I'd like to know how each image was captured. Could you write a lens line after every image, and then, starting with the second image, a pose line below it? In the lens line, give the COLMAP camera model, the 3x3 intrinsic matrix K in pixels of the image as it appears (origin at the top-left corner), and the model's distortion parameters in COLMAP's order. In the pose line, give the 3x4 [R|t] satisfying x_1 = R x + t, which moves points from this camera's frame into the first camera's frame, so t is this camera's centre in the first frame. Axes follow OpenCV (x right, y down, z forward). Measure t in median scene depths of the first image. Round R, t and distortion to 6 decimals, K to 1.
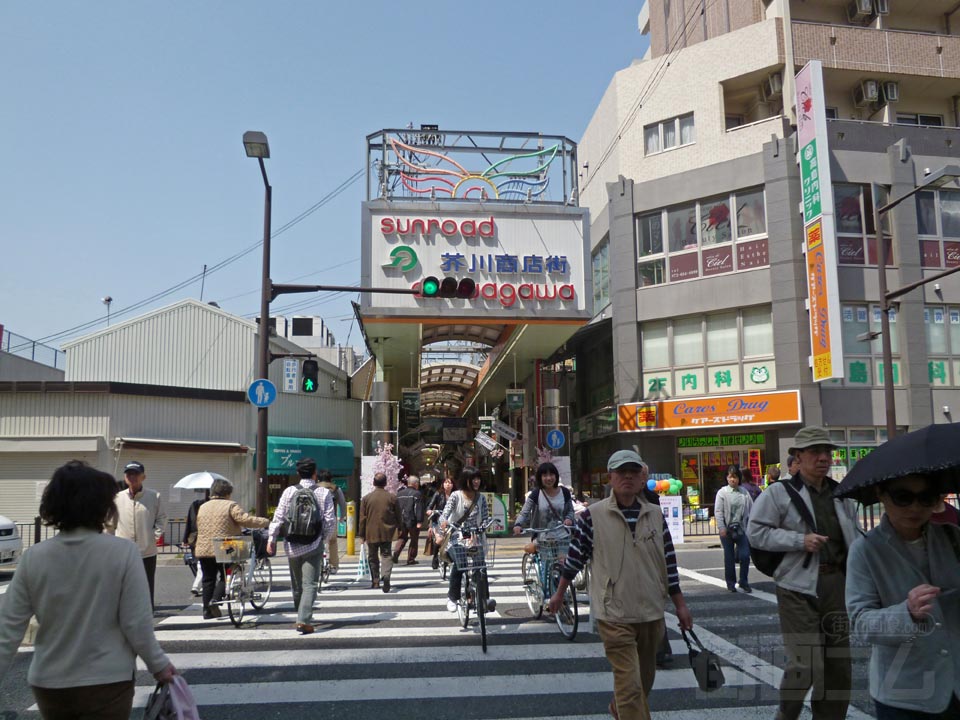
lens RADIAL K [[886.6, 0, 480.0], [0, 886.6, 360.0], [0, 0, 1]] dist [0.003125, 0.001405]
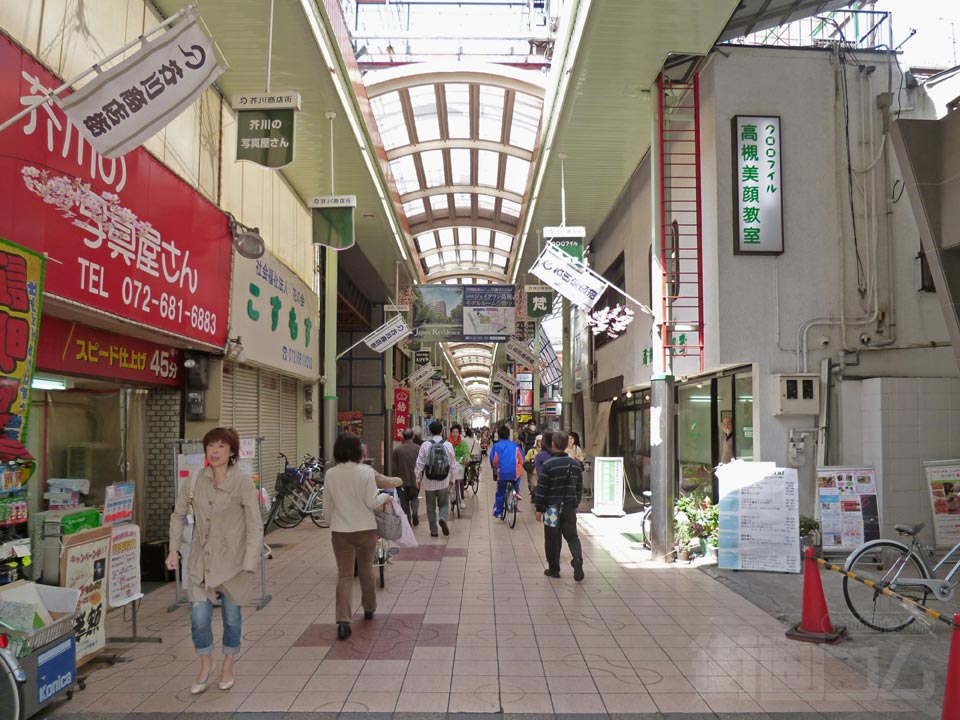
lens RADIAL K [[886.6, 0, 480.0], [0, 886.6, 360.0], [0, 0, 1]] dist [0.003125, 0.001405]
pose [[0.997621, 0.007629, -0.068515, -0.001642], [-0.003133, 0.997848, 0.065491, 0.091996], [0.068867, -0.065121, 0.995498, 0.665501]]
